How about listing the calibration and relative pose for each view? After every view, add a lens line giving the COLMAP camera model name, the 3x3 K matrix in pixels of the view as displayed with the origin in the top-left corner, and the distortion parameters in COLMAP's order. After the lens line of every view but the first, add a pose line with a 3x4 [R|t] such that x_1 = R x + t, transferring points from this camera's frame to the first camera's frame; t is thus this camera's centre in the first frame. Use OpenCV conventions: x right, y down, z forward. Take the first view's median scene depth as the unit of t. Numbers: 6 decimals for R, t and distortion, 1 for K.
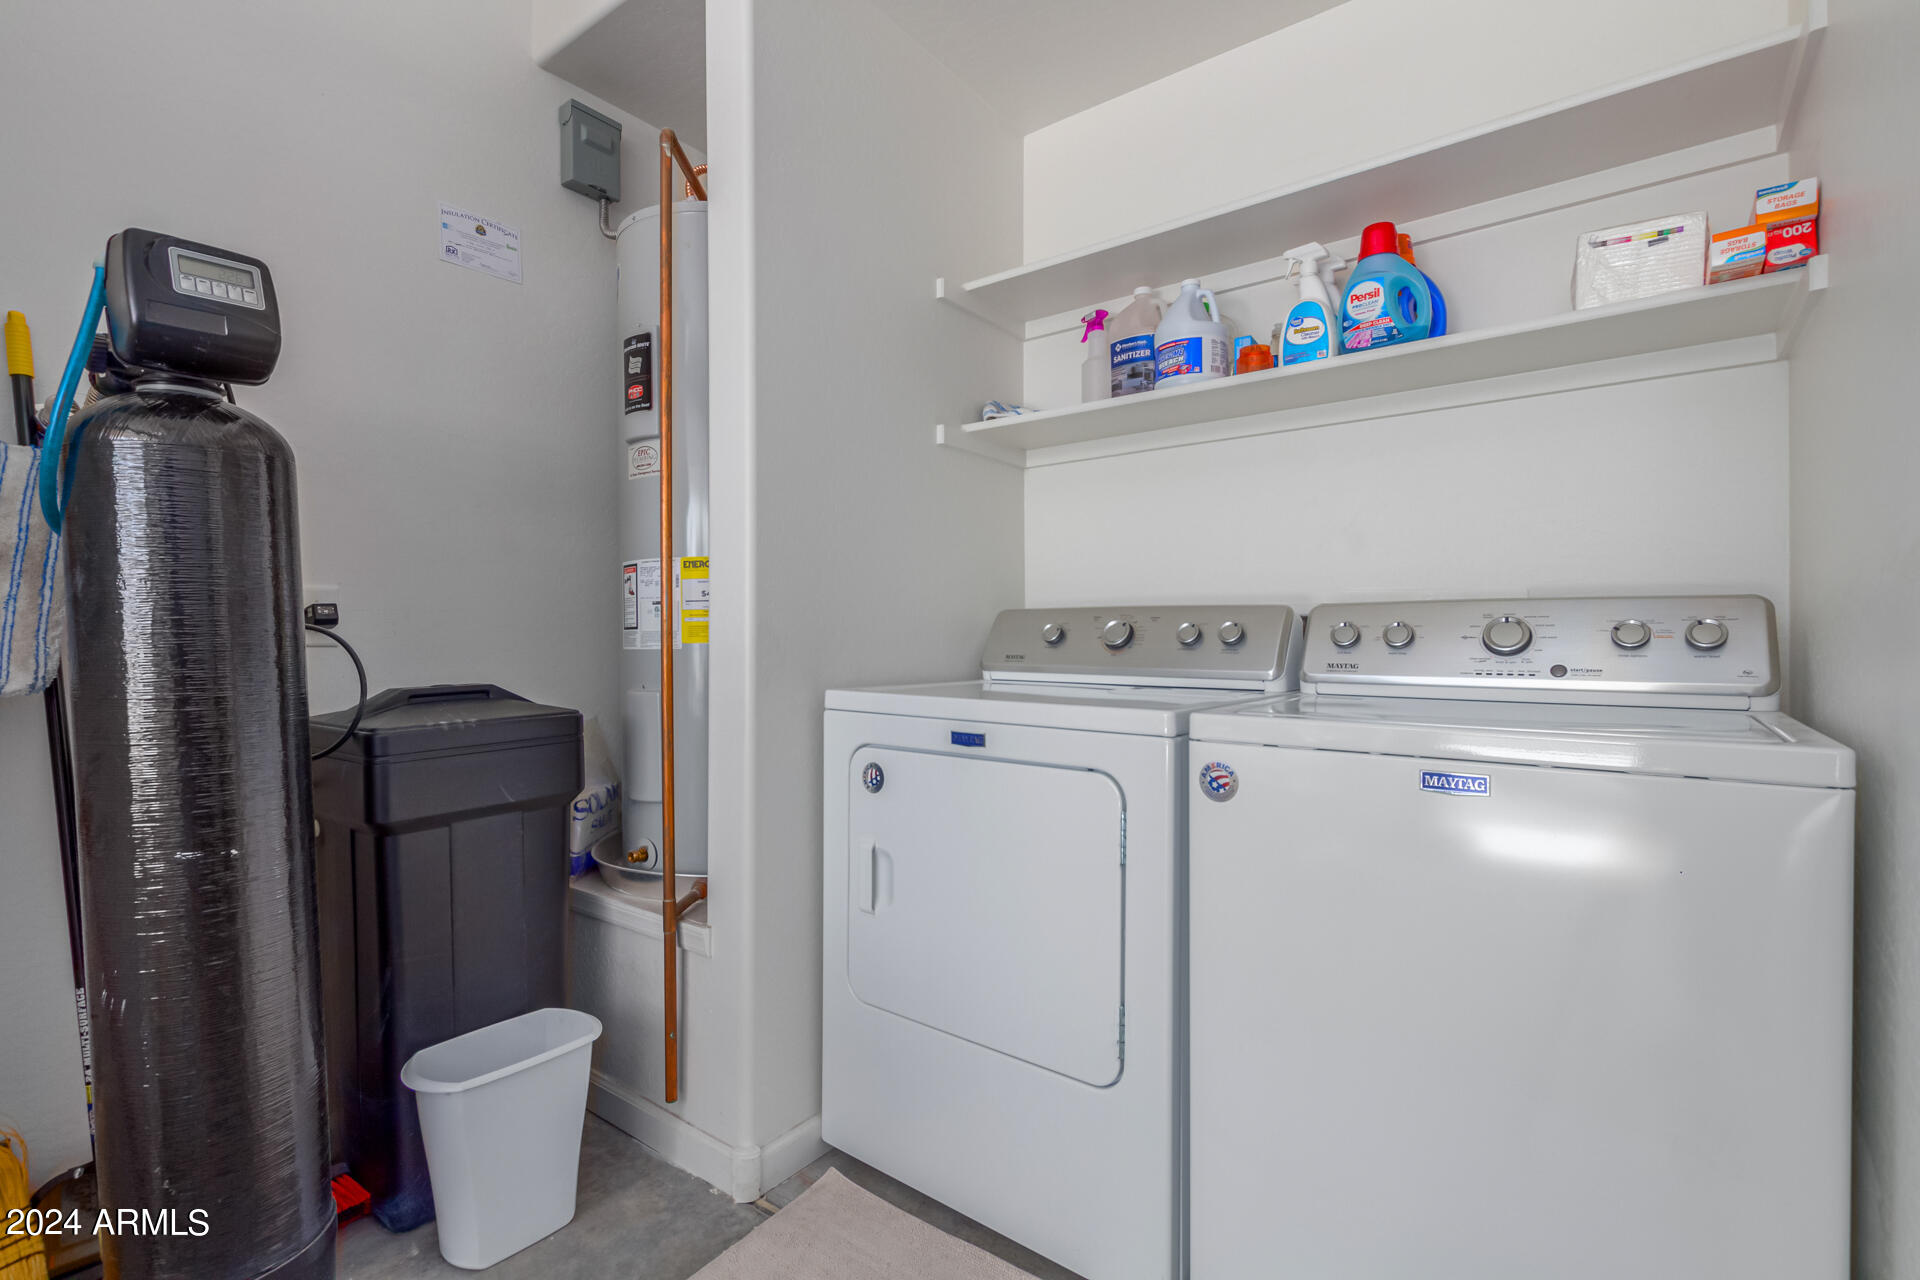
lens RADIAL K [[871.8, 0, 960.0], [0, 871.8, 640.0], [0, 0, 1]] dist [0.000458, 0.000301]
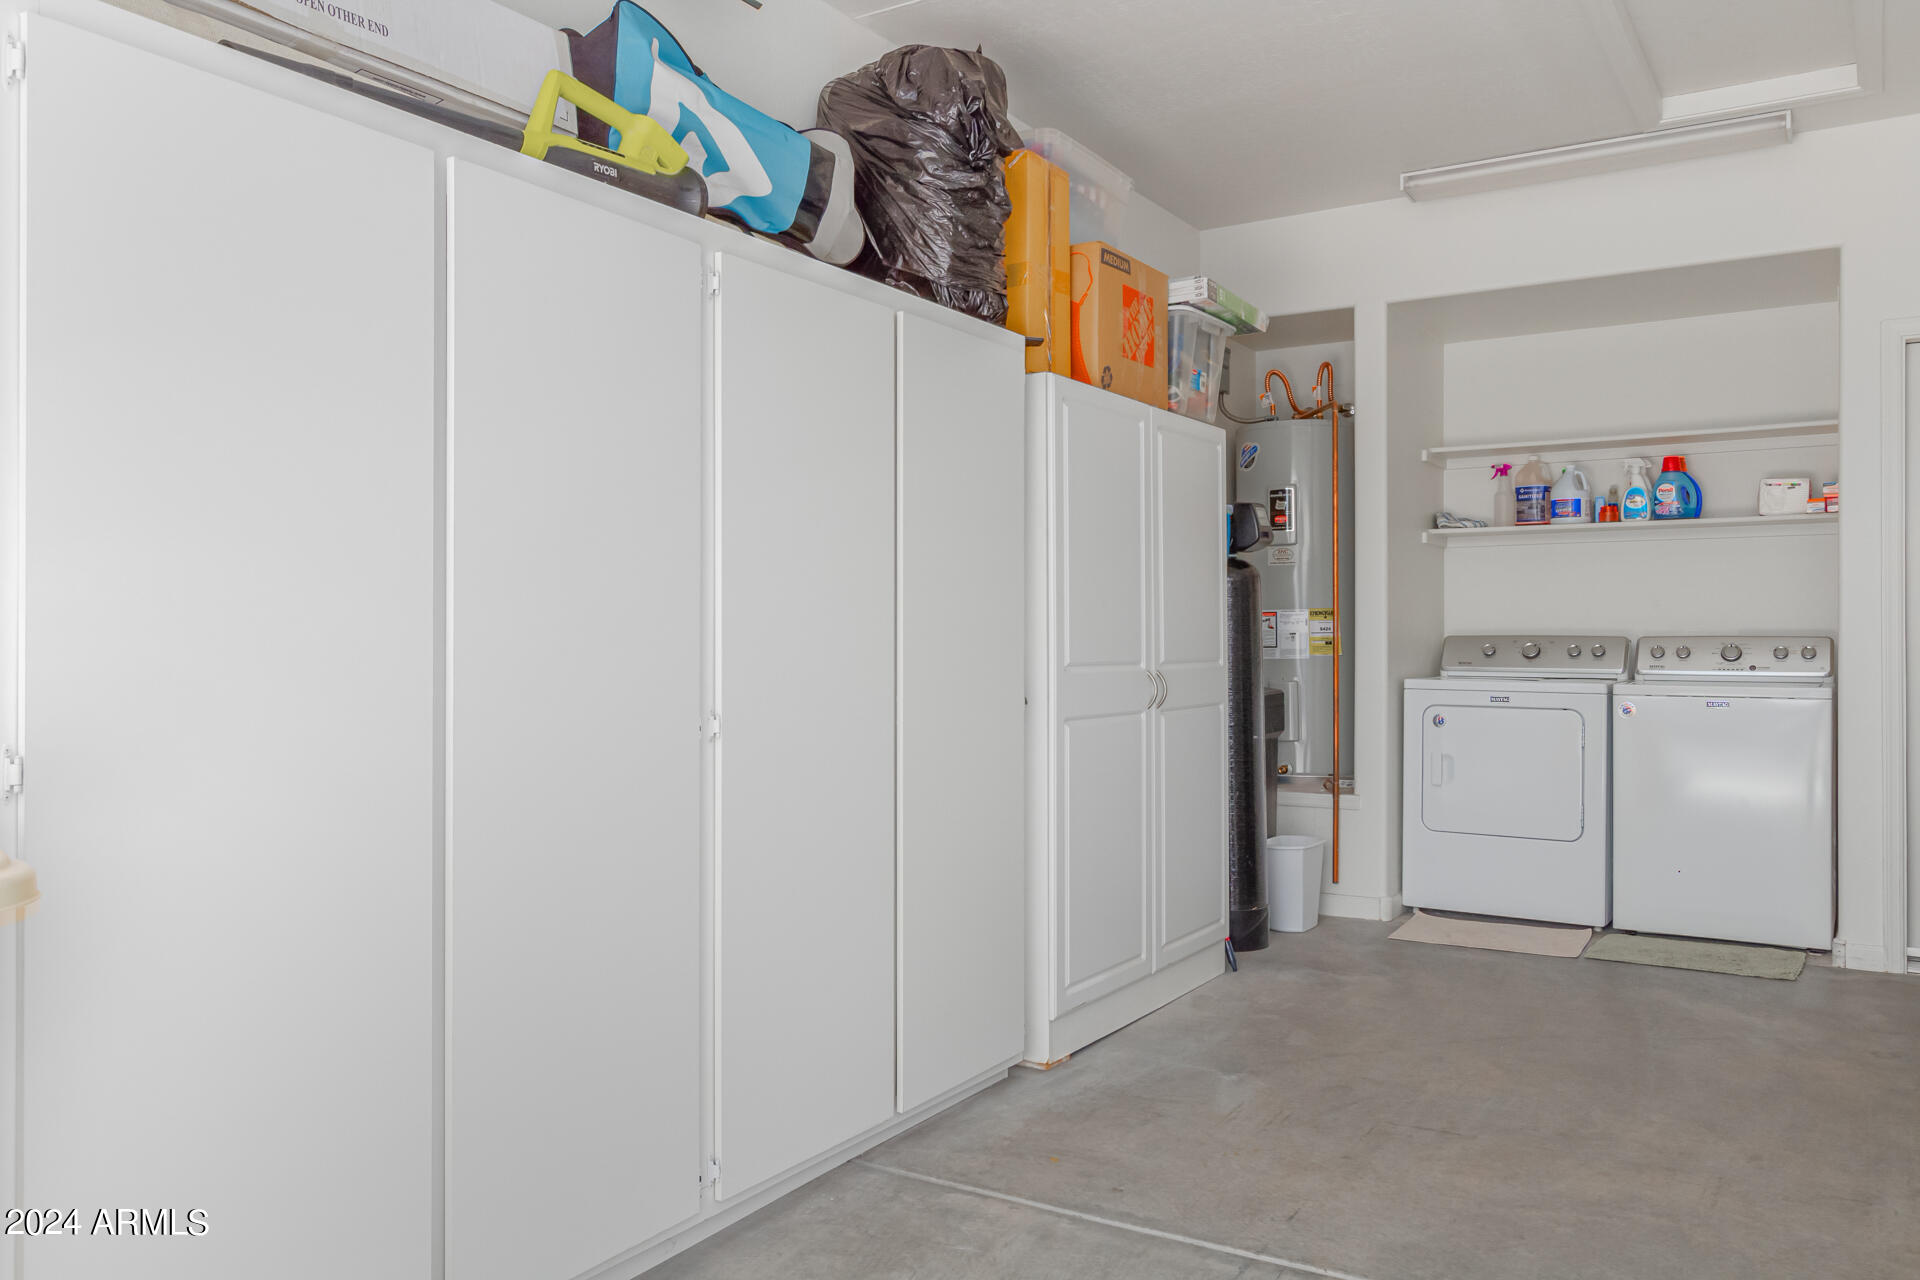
lens RADIAL K [[1418.9, 0, 958.0], [0, 1418.9, 630.4], [0, 0, 1]] dist [-0.000911, -0.003229]
pose [[0.996651, -0.000181, 0.081771, -1.526060], [0.000573, 0.999988, -0.004770, -0.041339], [-0.081770, 0.004801, 0.996640, -2.283621]]
